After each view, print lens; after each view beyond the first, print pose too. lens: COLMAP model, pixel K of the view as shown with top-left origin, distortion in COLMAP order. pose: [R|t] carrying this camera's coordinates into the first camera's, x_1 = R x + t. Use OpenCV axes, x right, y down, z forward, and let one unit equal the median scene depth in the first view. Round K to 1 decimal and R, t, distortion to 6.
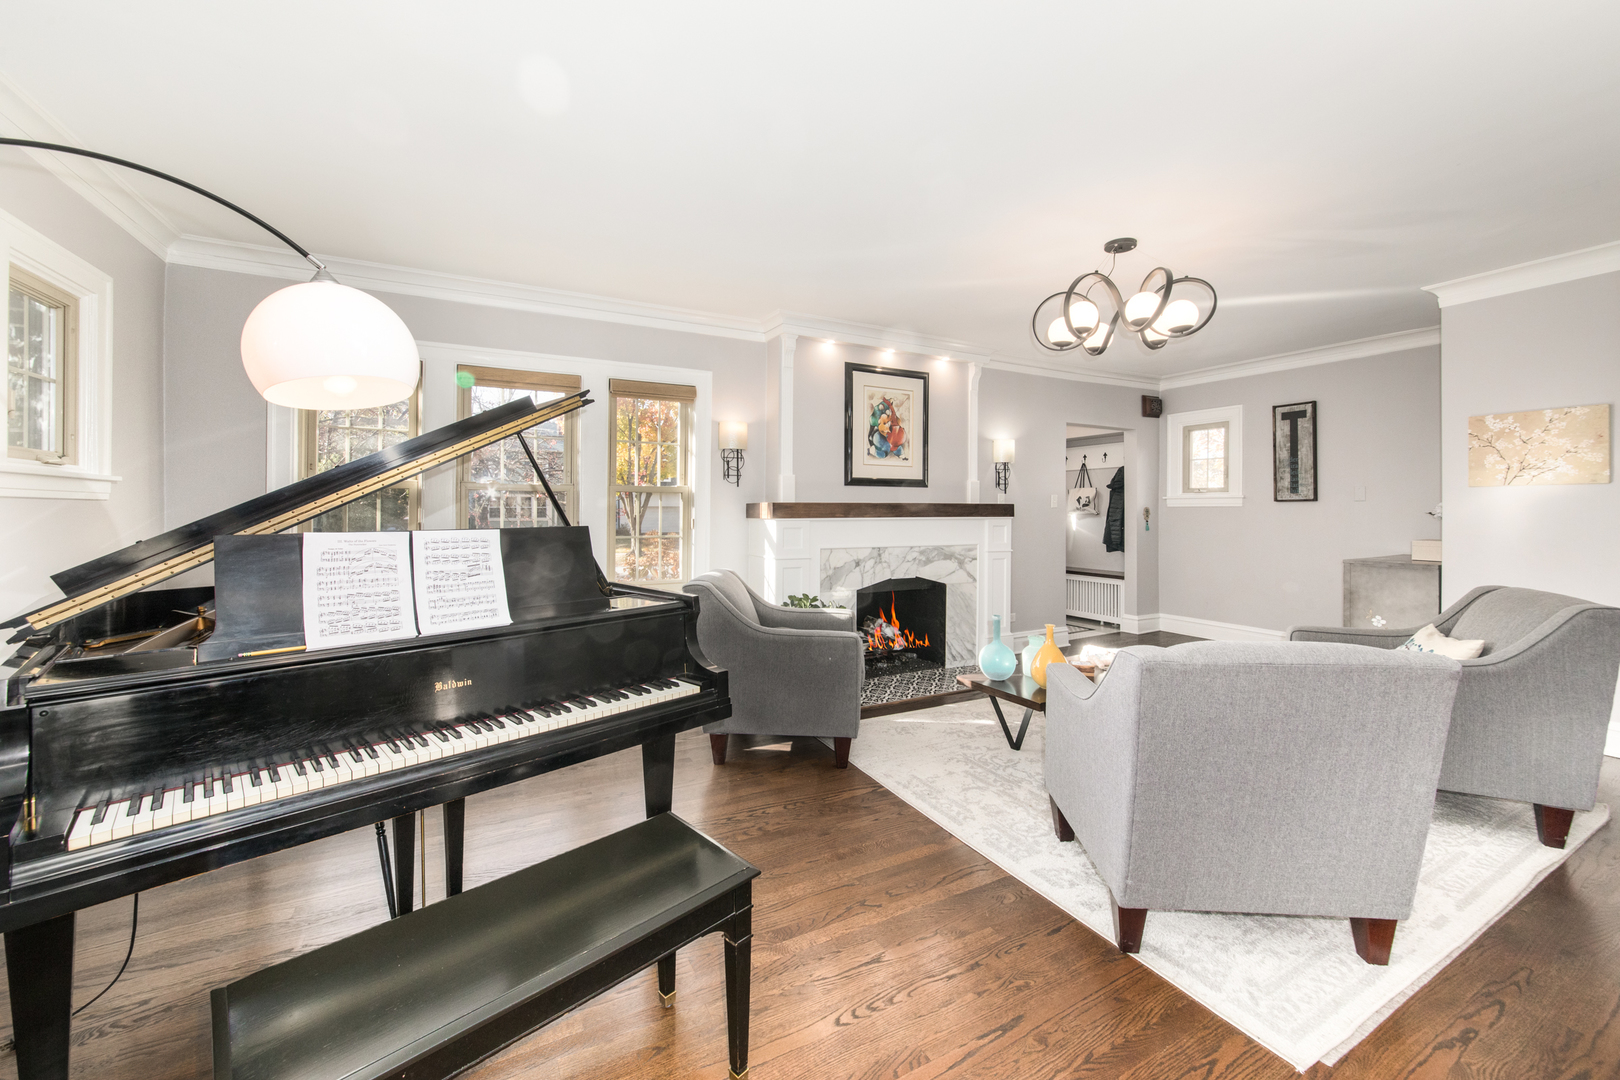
lens RADIAL K [[642.4, 0, 810.4], [0, 642.4, 507.8], [0, 0, 1]] dist [0.000039, -0.000076]
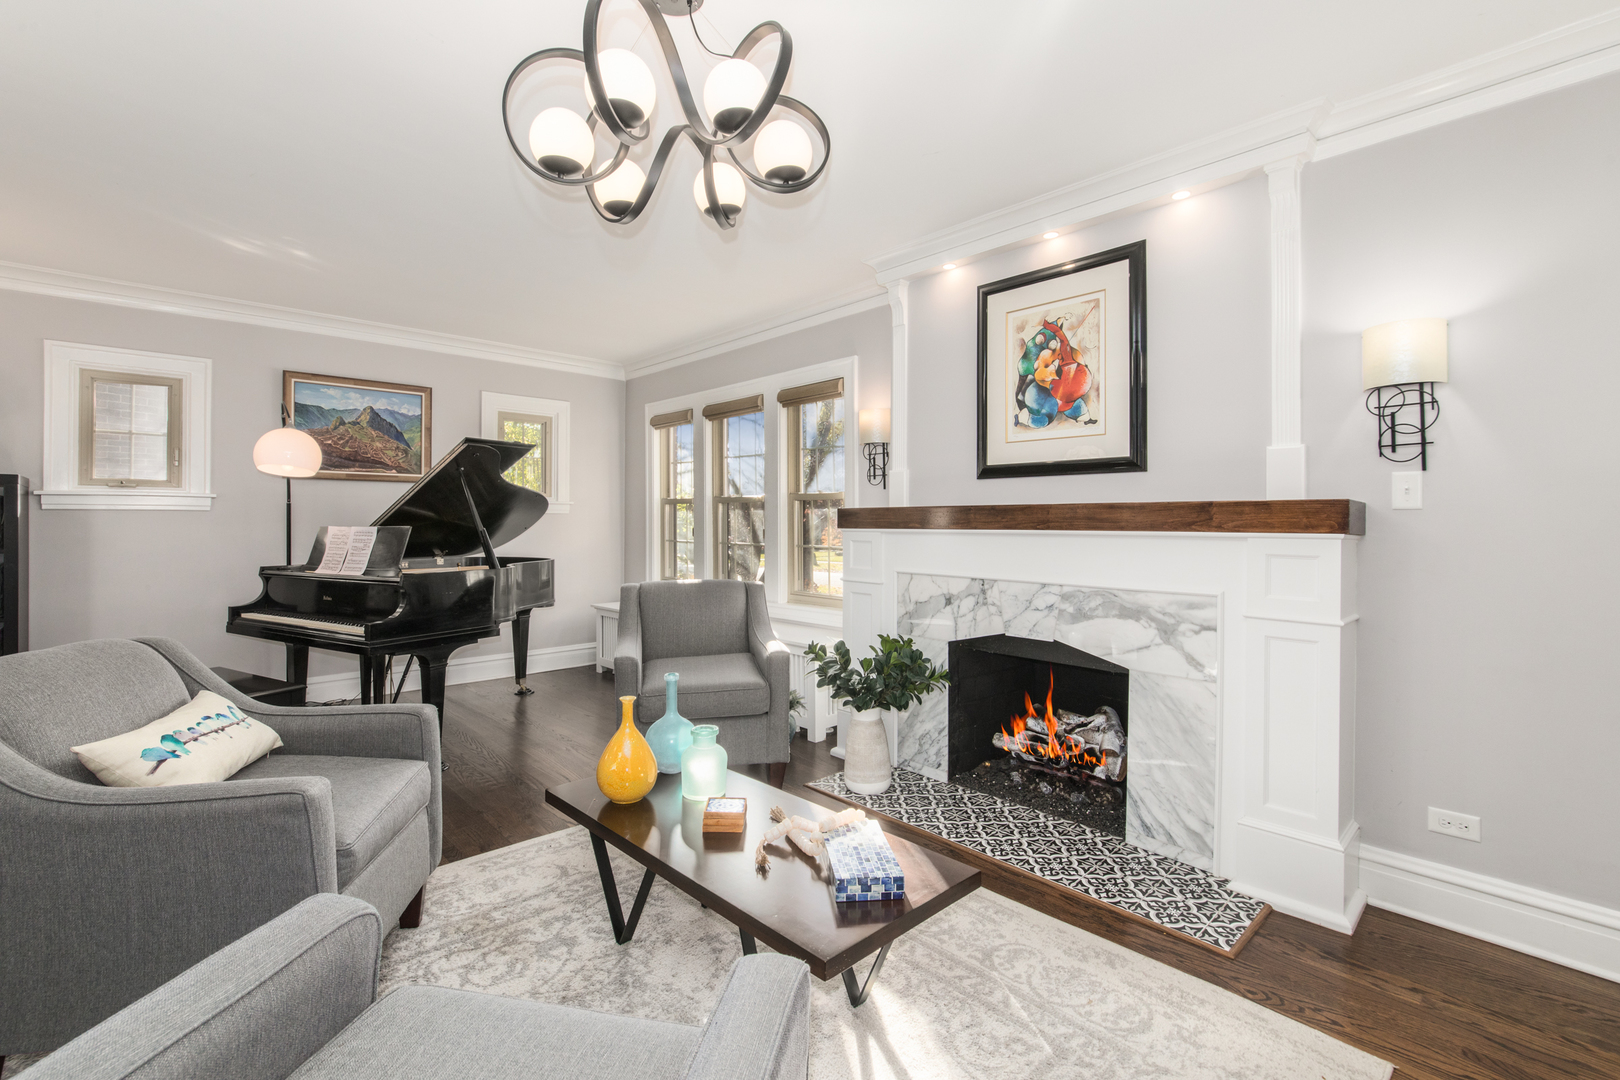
lens RADIAL K [[711.0, 0, 810.7], [0, 711.0, 520.4], [0, 0, 1]] dist [-0.000340, -0.000034]
pose [[0.252399, -0.001088, -0.967623, 0.679910], [0.002186, 0.999997, -0.000554, 0.006273], [0.967621, -0.001976, 0.252401, 0.641423]]
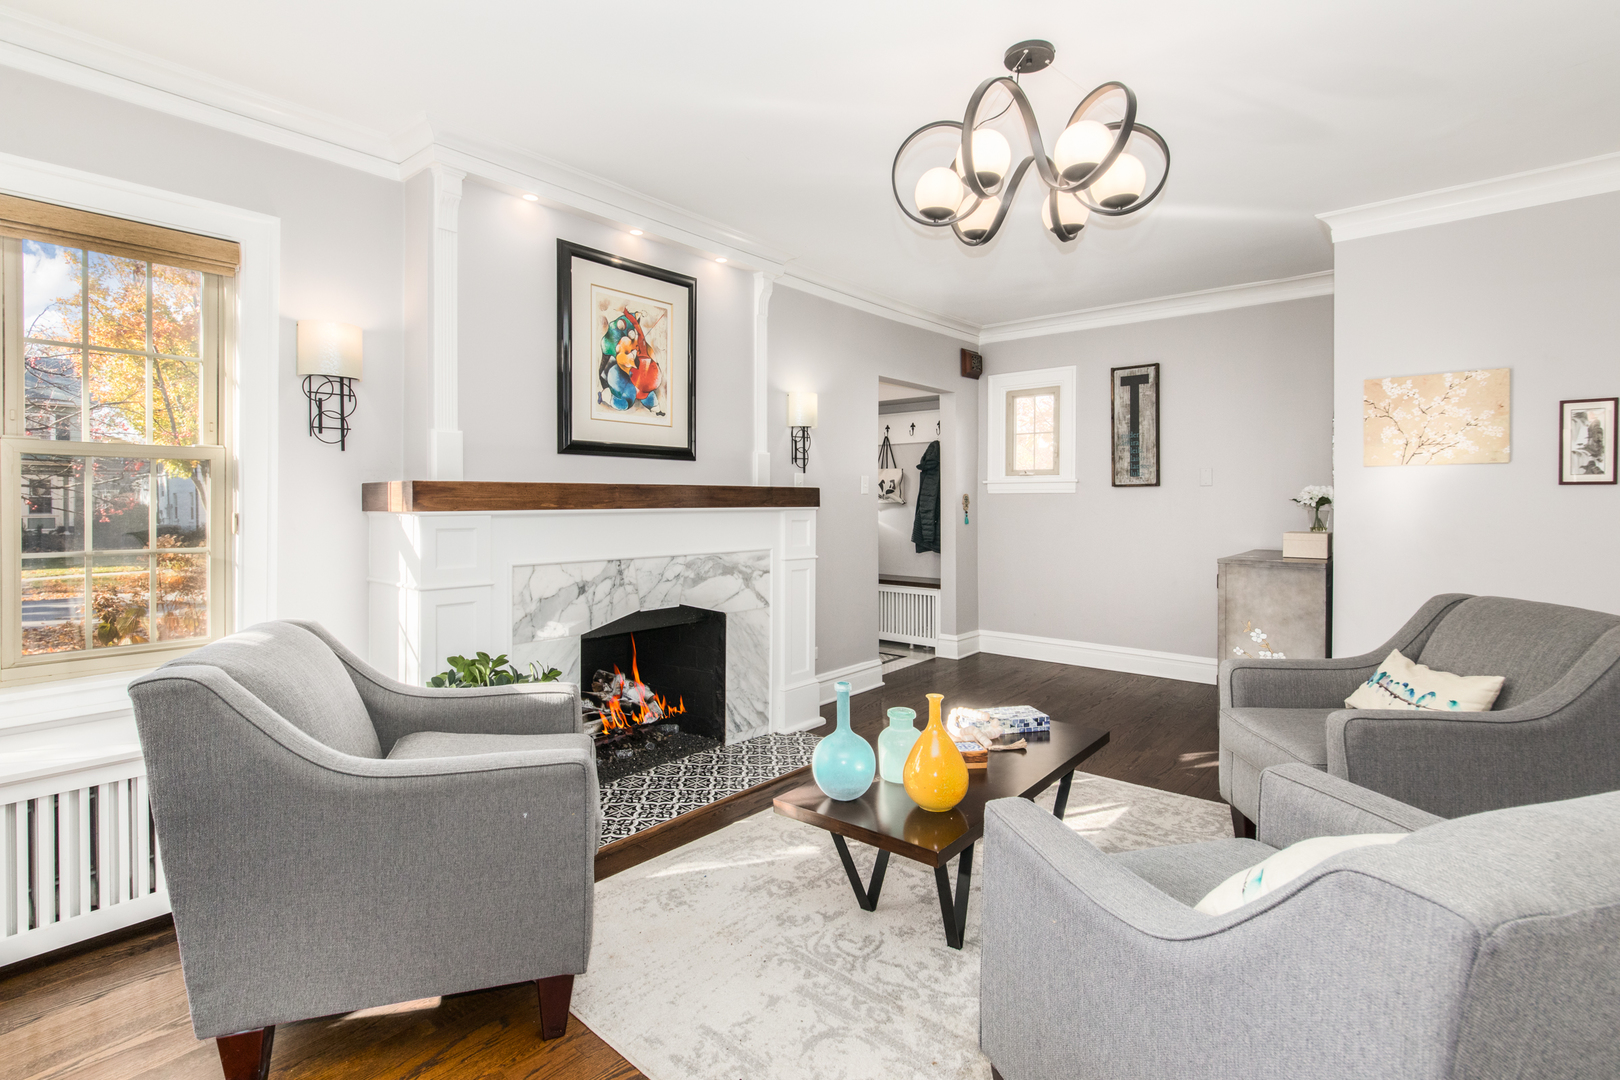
lens RADIAL K [[761.5, 0, 784.1], [0, 761.5, 511.8], [0, 0, 1]] dist [-0.000817, -0.000163]
pose [[0.943046, -0.006664, 0.332595, 0.016501], [0.000823, 0.999843, 0.017700, 0.005376], [-0.332660, -0.016418, 0.942904, 0.277991]]
